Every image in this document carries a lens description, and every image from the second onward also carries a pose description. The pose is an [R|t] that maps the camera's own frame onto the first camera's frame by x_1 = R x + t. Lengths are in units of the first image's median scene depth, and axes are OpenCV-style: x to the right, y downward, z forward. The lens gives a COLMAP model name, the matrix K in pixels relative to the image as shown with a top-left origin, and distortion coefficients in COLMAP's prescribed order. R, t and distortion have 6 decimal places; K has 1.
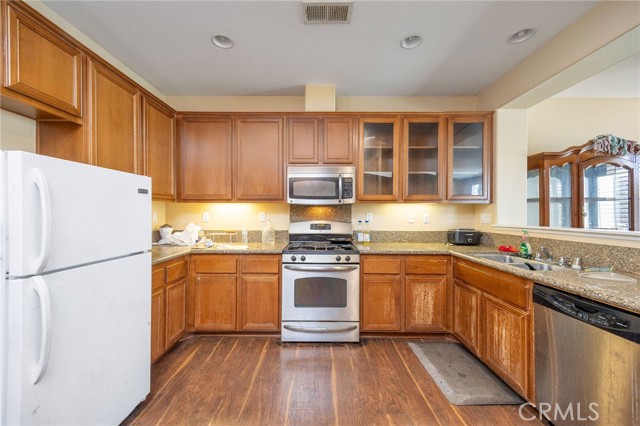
lens RADIAL K [[252.4, 0, 320.0], [0, 252.4, 213.0], [0, 0, 1]] dist [0.001629, 0.000049]
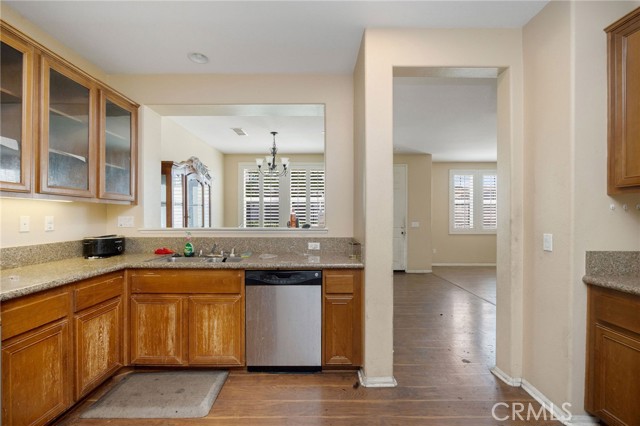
lens RADIAL K [[274.9, 0, 320.0], [0, 274.9, 213.0], [0, 0, 1]] dist [-0.001370, 0.000044]
pose [[-0.016152, 0.007431, 0.999842, -0.368017], [-0.011482, 0.999905, -0.007617, -0.010394], [-0.999804, -0.011603, -0.016065, 0.404655]]
